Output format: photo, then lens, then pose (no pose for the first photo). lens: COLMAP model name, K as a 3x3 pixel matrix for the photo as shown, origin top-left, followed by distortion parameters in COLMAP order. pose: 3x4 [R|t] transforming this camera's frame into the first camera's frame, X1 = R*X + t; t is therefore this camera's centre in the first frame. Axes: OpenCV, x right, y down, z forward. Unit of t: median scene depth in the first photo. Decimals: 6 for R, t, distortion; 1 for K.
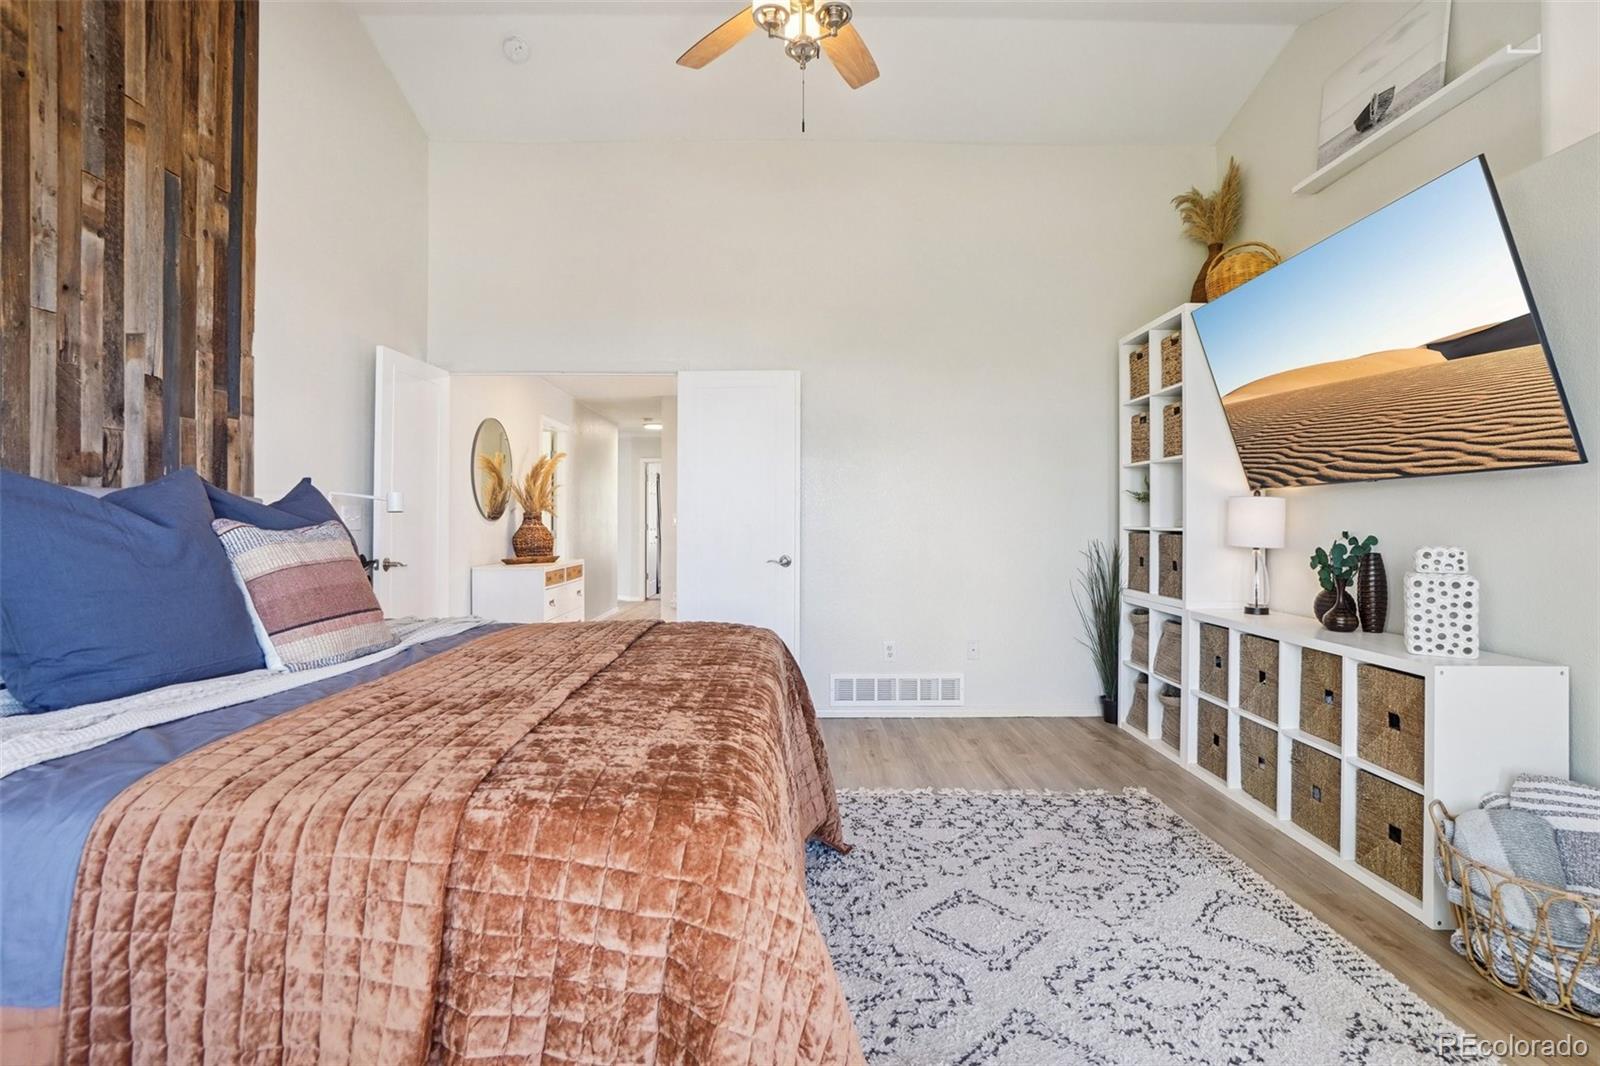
lens RADIAL K [[780.1, 0, 742.2], [0, 780.1, 510.8], [0, 0, 1]] dist [-0.027196, 0.010453]
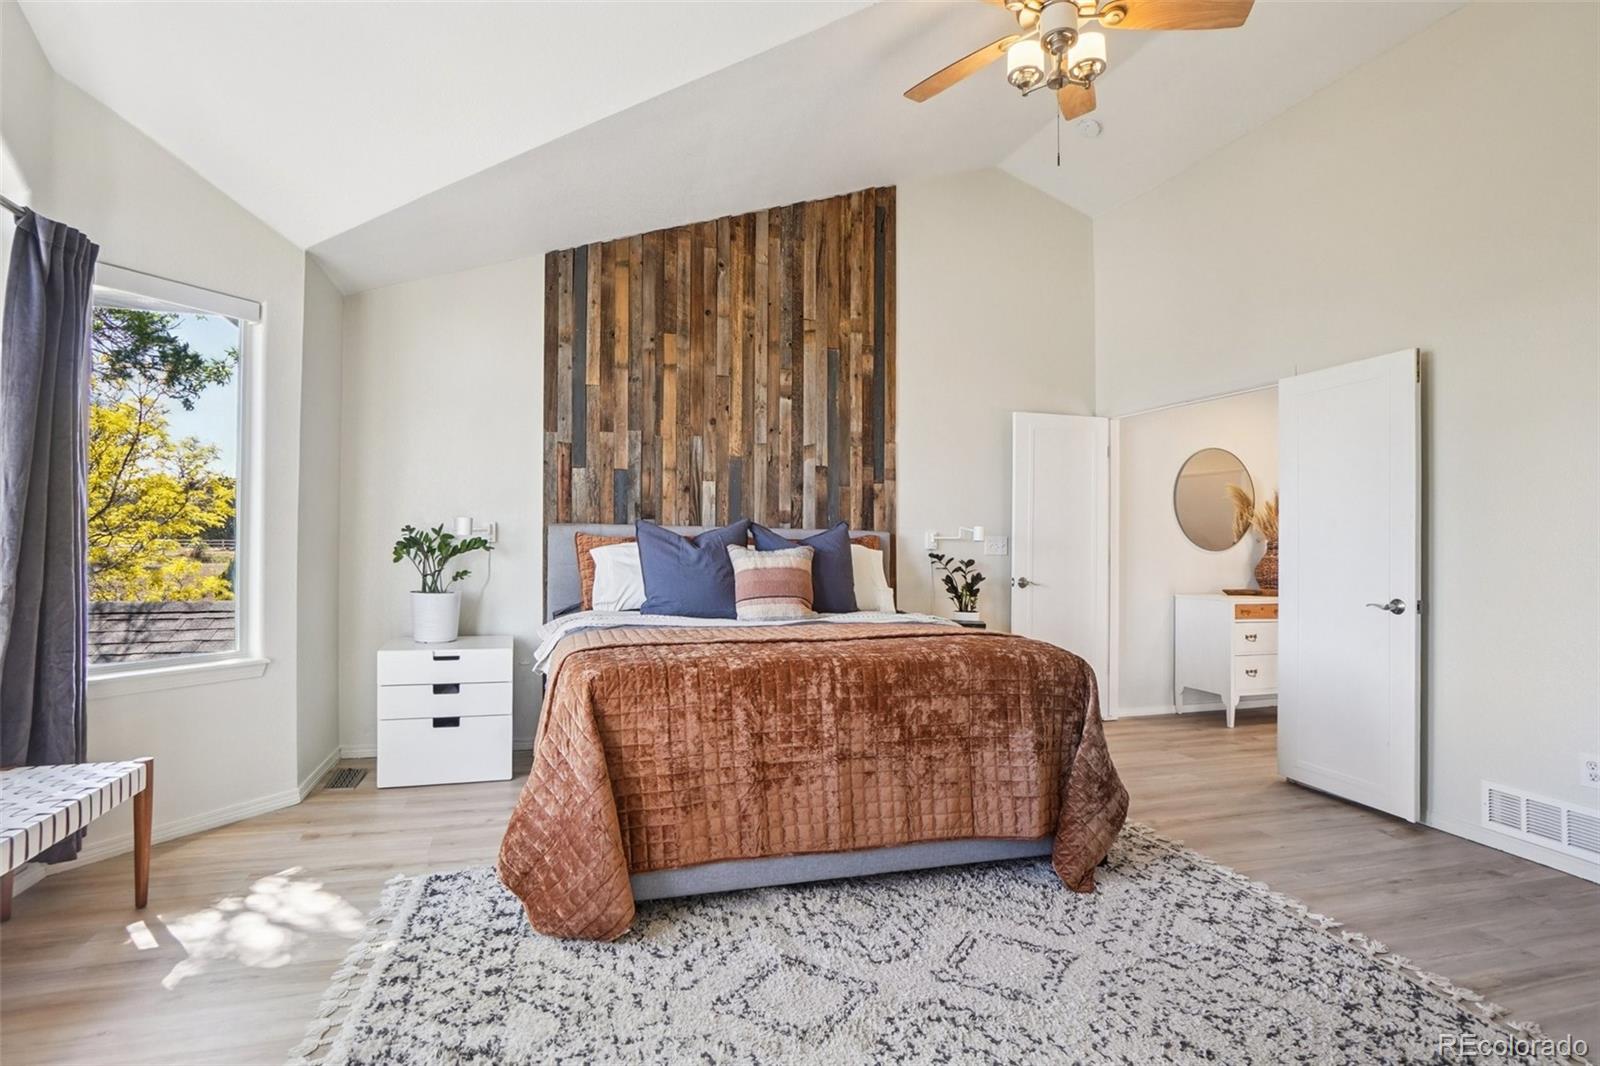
lens RADIAL K [[780.1, 0, 788.4], [0, 780.1, 544.5], [0, 0, 1]] dist [-0.027196, 0.010453]
pose [[0.300210, 0.003082, -0.953868, 0.931424], [0.001045, 0.999993, 0.003560, 0.003011], [0.953873, -0.002066, 0.300205, 0.362396]]
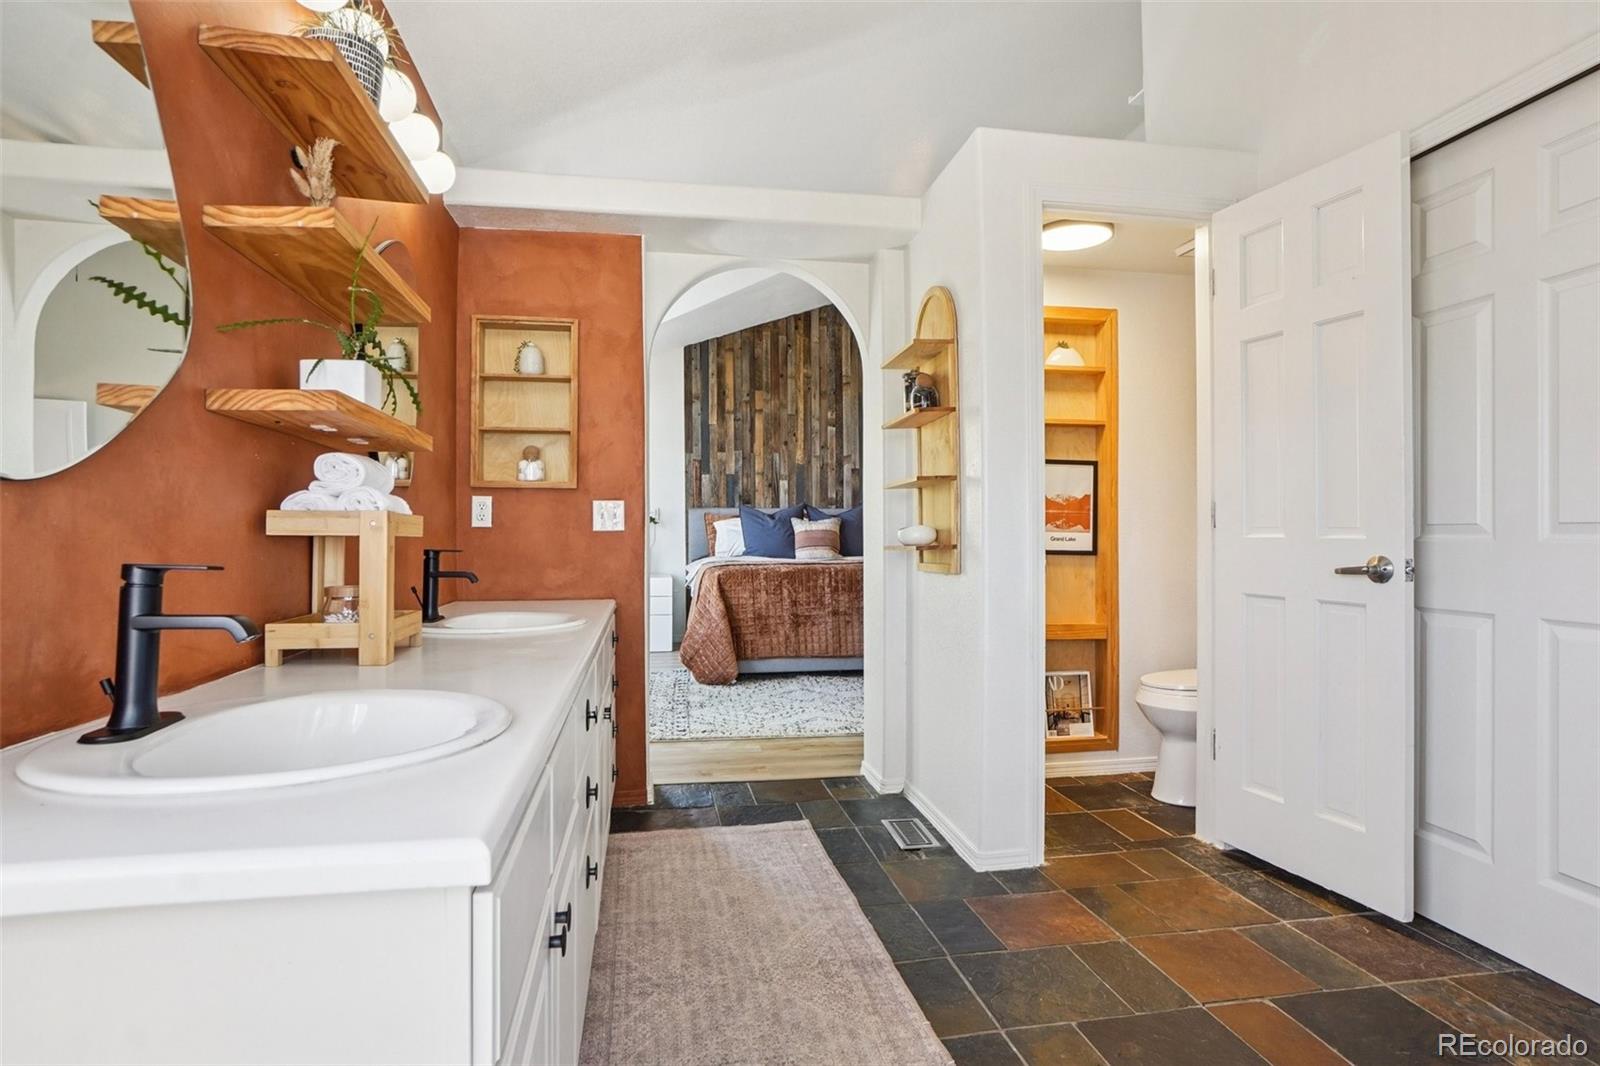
lens RADIAL K [[853.2, 0, 798.1], [0, 853.2, 529.6], [0, 0, 1]] dist [-0.019654, 0.012928]
pose [[0.170414, -0.006352, -0.985352, 2.240304], [0.015720, 0.999869, -0.003727, 0.058046], [0.985247, -0.014855, 0.170492, 0.240354]]
